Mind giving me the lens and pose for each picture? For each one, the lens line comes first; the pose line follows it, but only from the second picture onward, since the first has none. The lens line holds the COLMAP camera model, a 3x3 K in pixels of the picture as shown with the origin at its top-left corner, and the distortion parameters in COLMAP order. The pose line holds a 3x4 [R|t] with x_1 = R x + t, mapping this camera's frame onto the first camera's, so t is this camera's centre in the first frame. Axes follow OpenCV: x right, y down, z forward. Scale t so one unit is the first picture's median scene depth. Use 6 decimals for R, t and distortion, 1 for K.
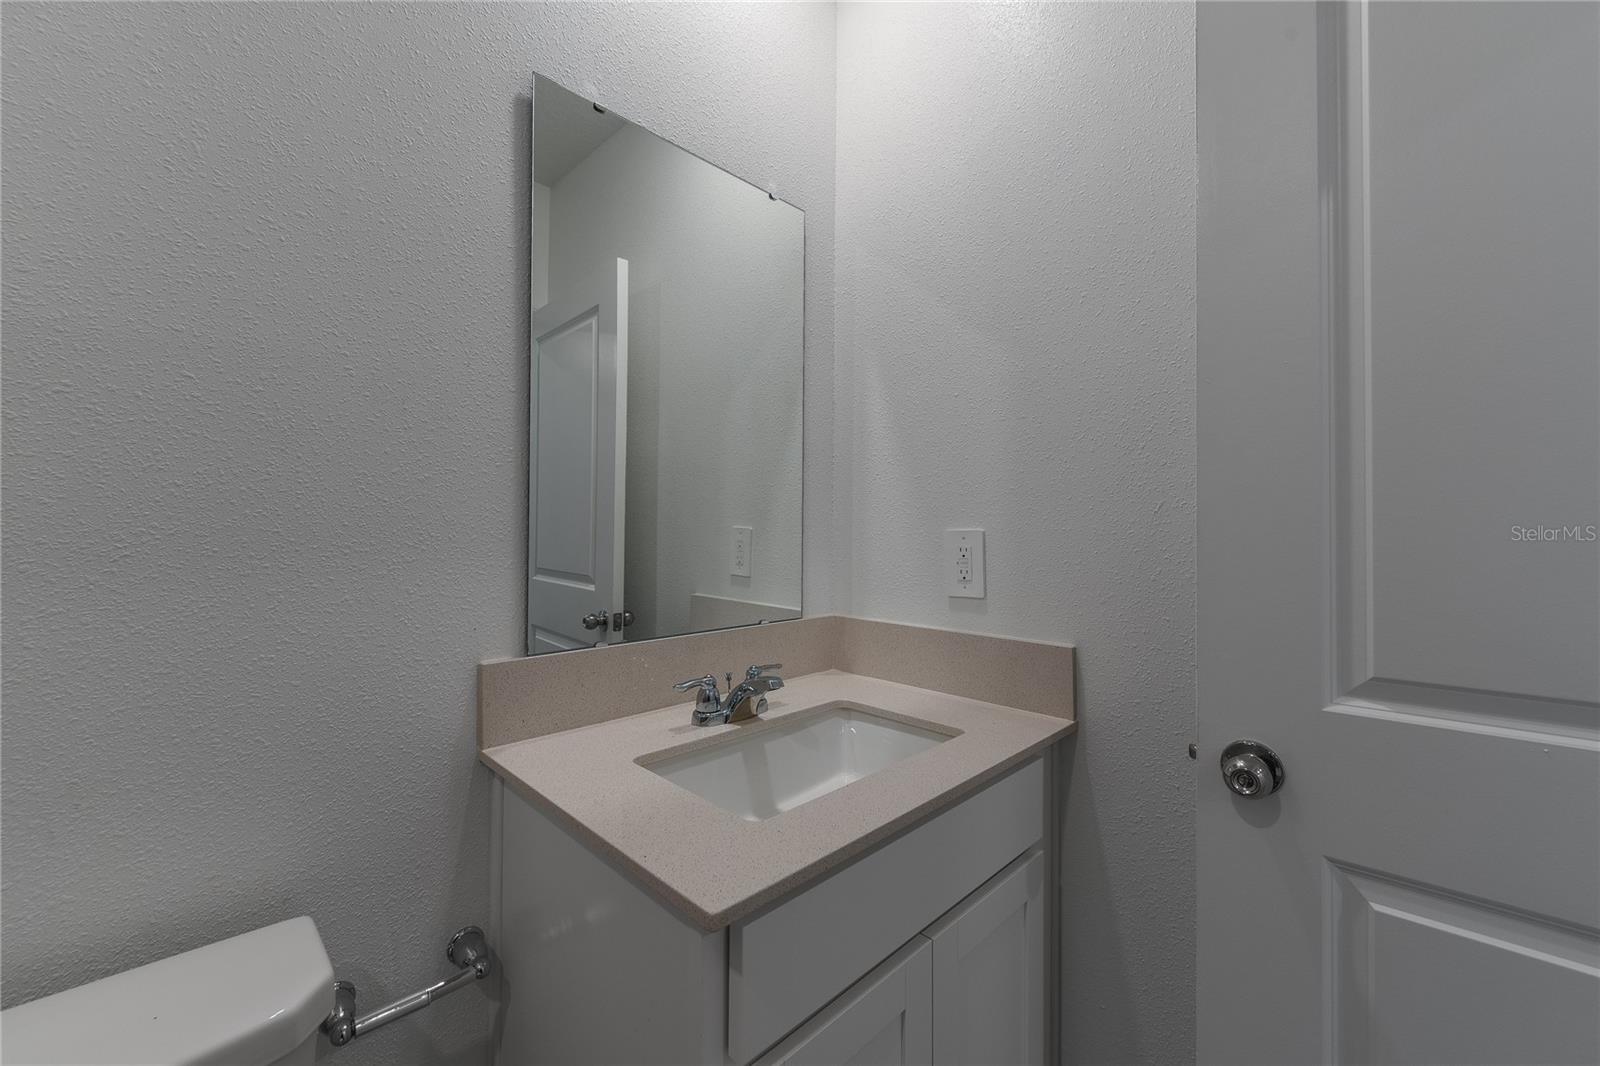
lens RADIAL K [[631.9, 0, 796.4], [0, 631.9, 528.6], [0, 0, 1]] dist [-0.012750, -0.000773]
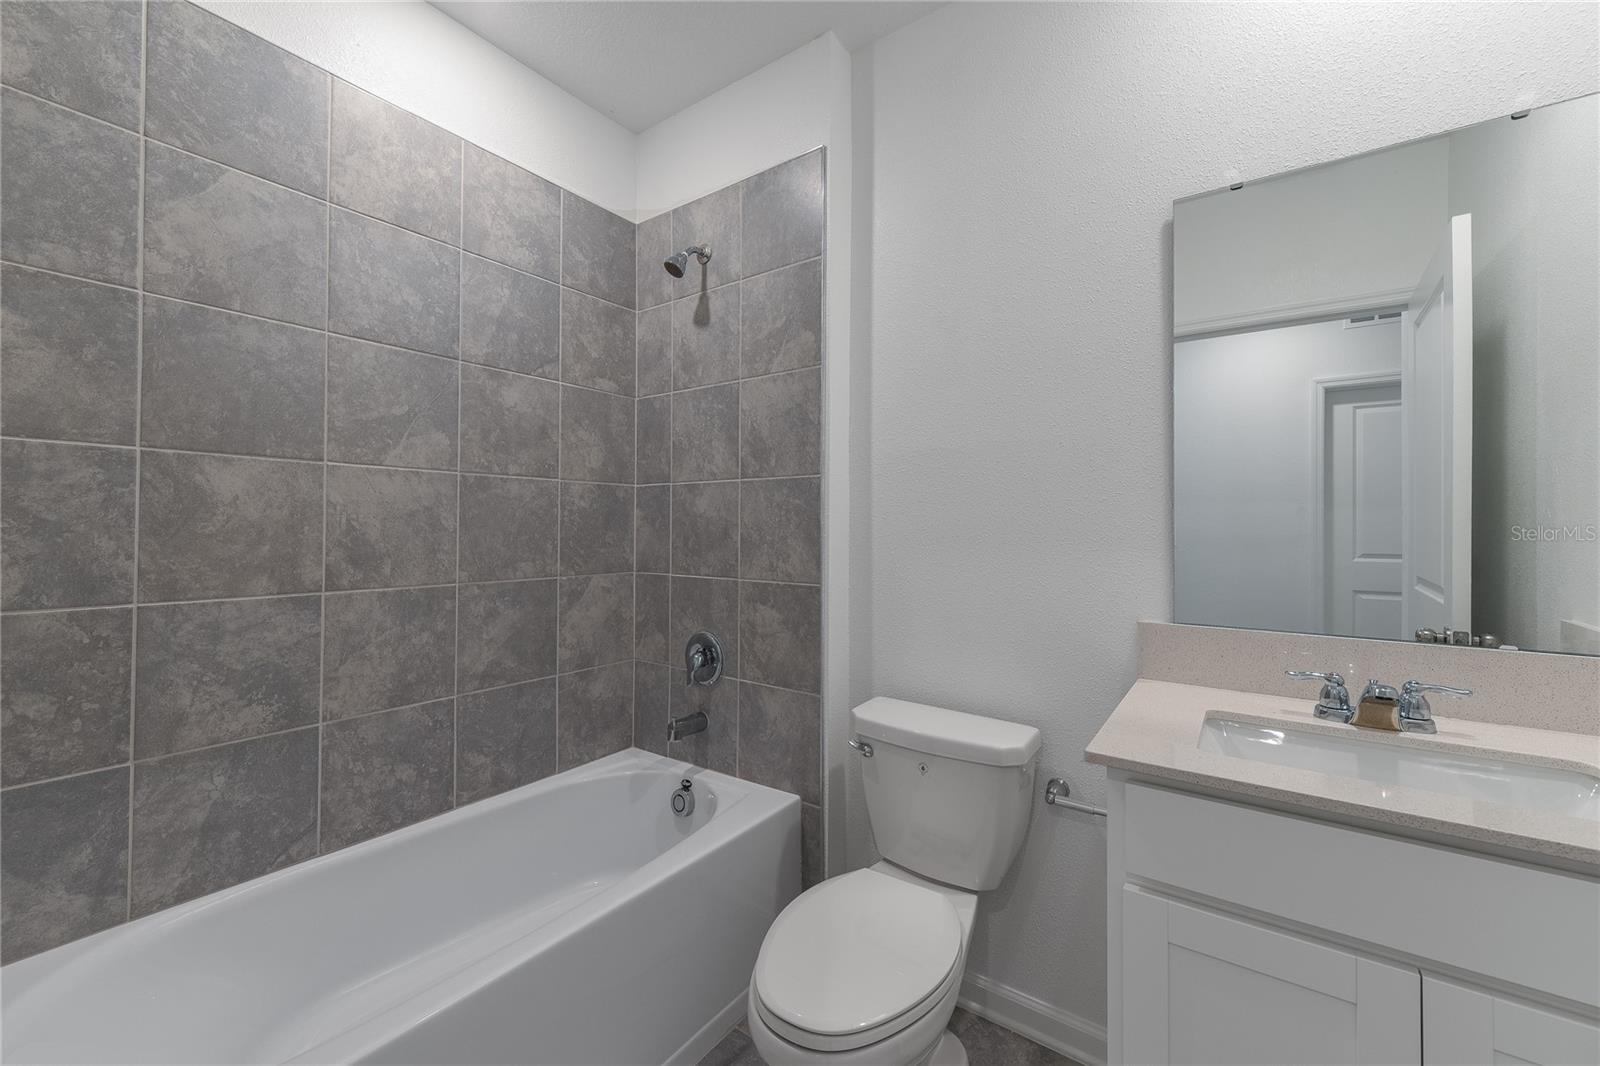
lens RADIAL K [[631.9, 0, 800.5], [0, 631.9, 525.0], [0, 0, 1]] dist [-0.012750, -0.000773]
pose [[0.164929, -0.003157, -0.986300, 0.734090], [-0.007224, 0.999964, -0.004409, -0.000106], [0.986279, 0.007852, 0.164900, -0.031956]]
